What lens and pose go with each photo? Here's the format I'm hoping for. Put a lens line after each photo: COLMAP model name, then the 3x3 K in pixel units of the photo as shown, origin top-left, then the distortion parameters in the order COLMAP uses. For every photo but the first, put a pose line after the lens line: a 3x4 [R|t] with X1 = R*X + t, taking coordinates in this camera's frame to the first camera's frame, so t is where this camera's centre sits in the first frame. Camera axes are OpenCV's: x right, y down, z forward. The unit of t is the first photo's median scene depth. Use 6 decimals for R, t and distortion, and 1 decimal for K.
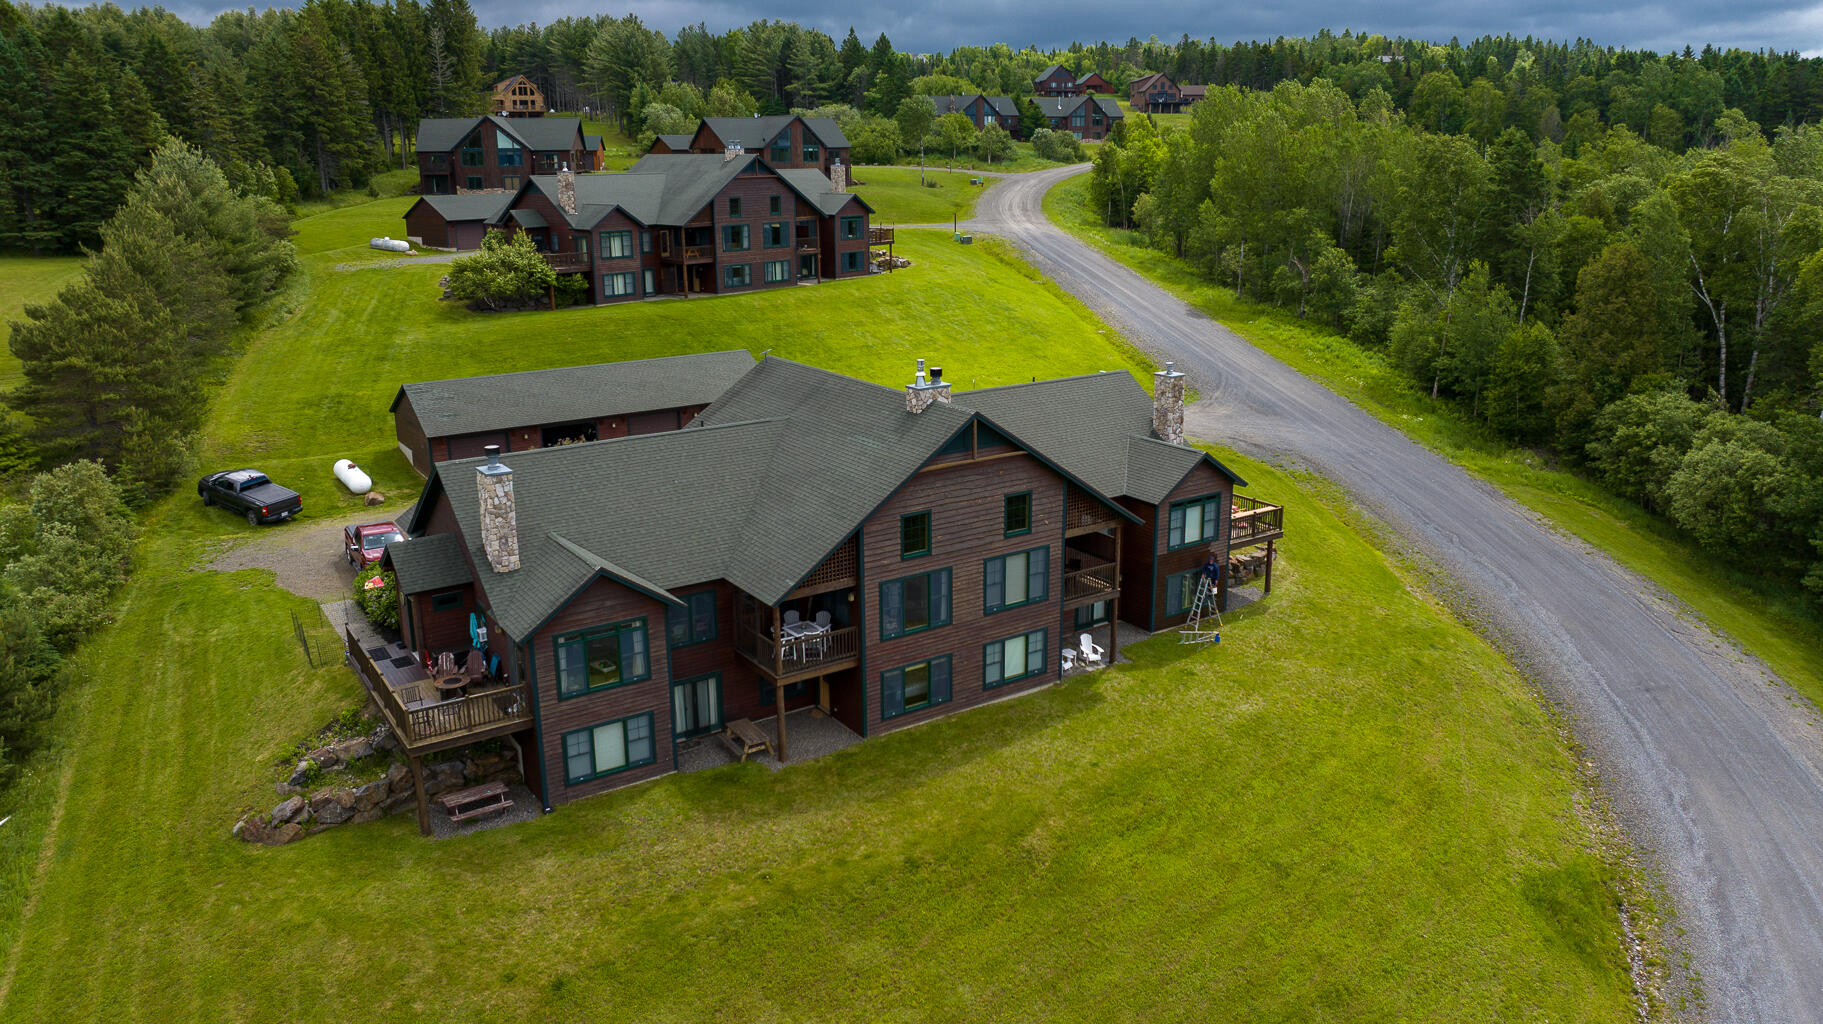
lens RADIAL K [[1296.7, 0, 941.8], [0, 1296.7, 503.2], [0, 0, 1]] dist [-0.036019, 0.028677]
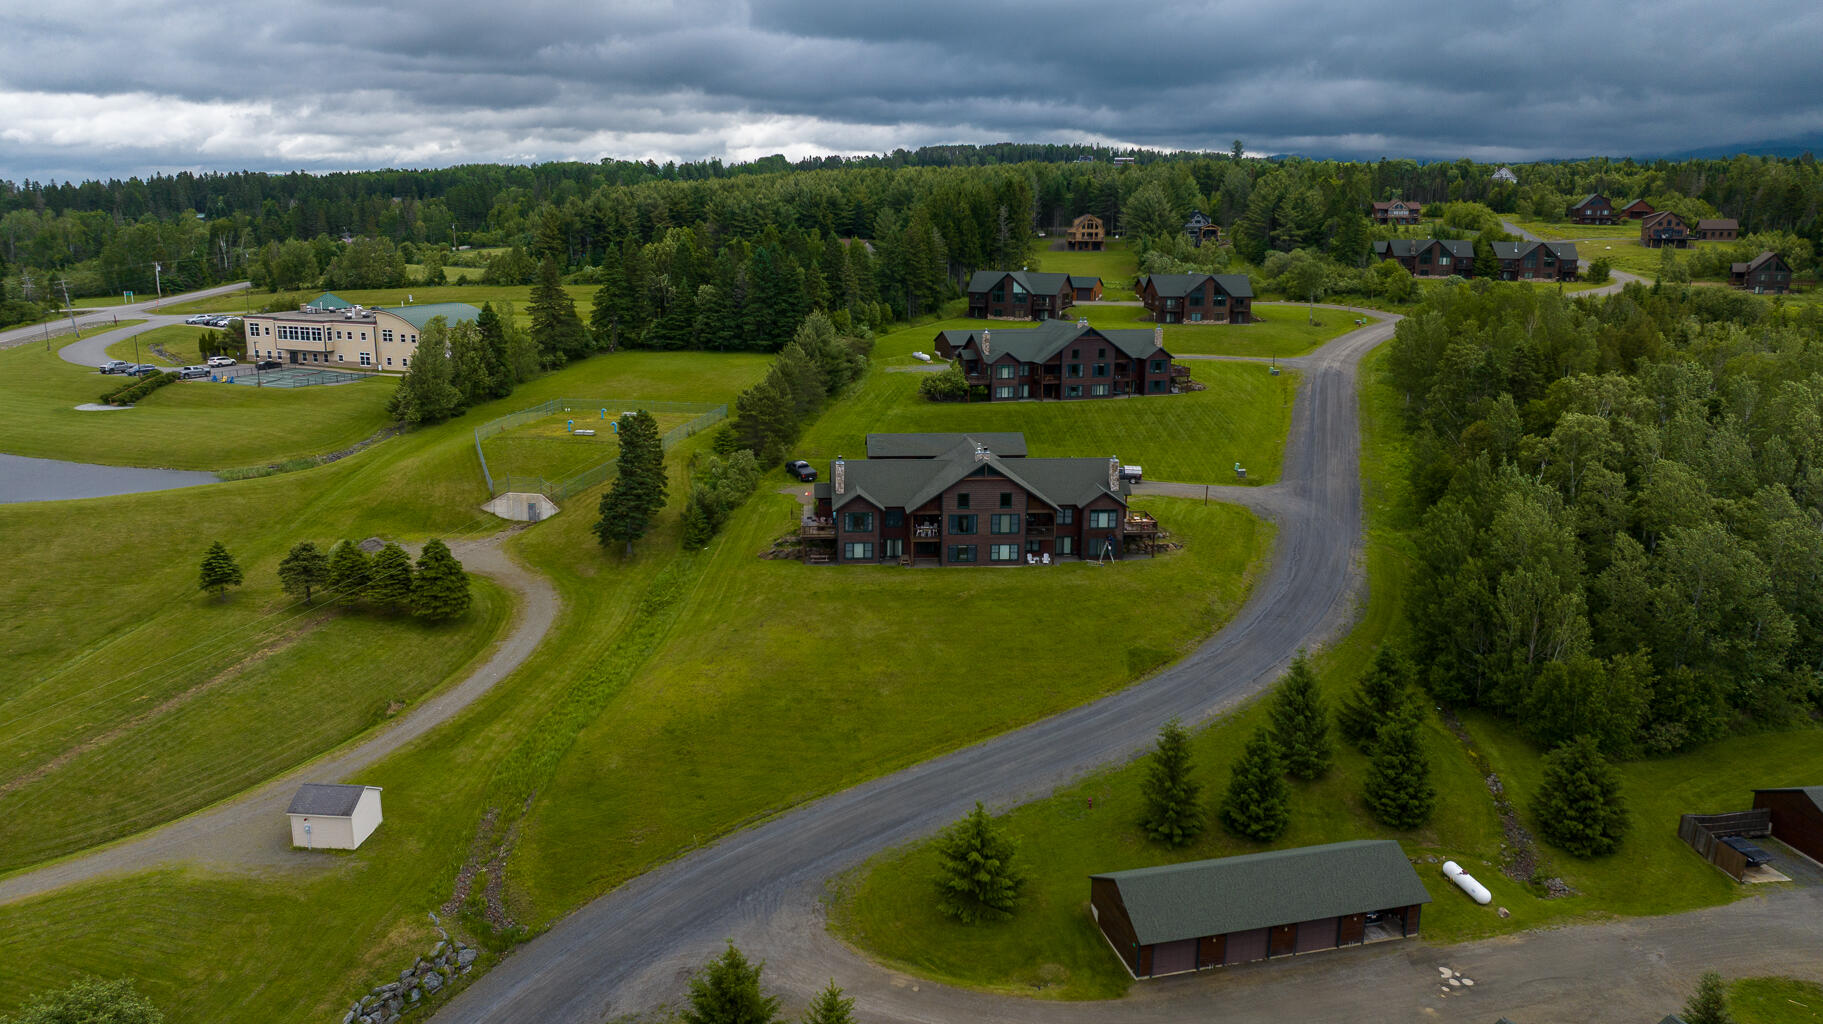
lens RADIAL K [[1287.7, 0, 944.1], [0, 1287.7, 513.7], [0, 0, 1]] dist [-0.001126, -0.067317]
pose [[0.878805, 0.124595, -0.460627, 0.641735], [-0.143203, 0.989678, -0.005512, 0.037311], [0.455186, 0.070807, 0.887577, -0.812718]]
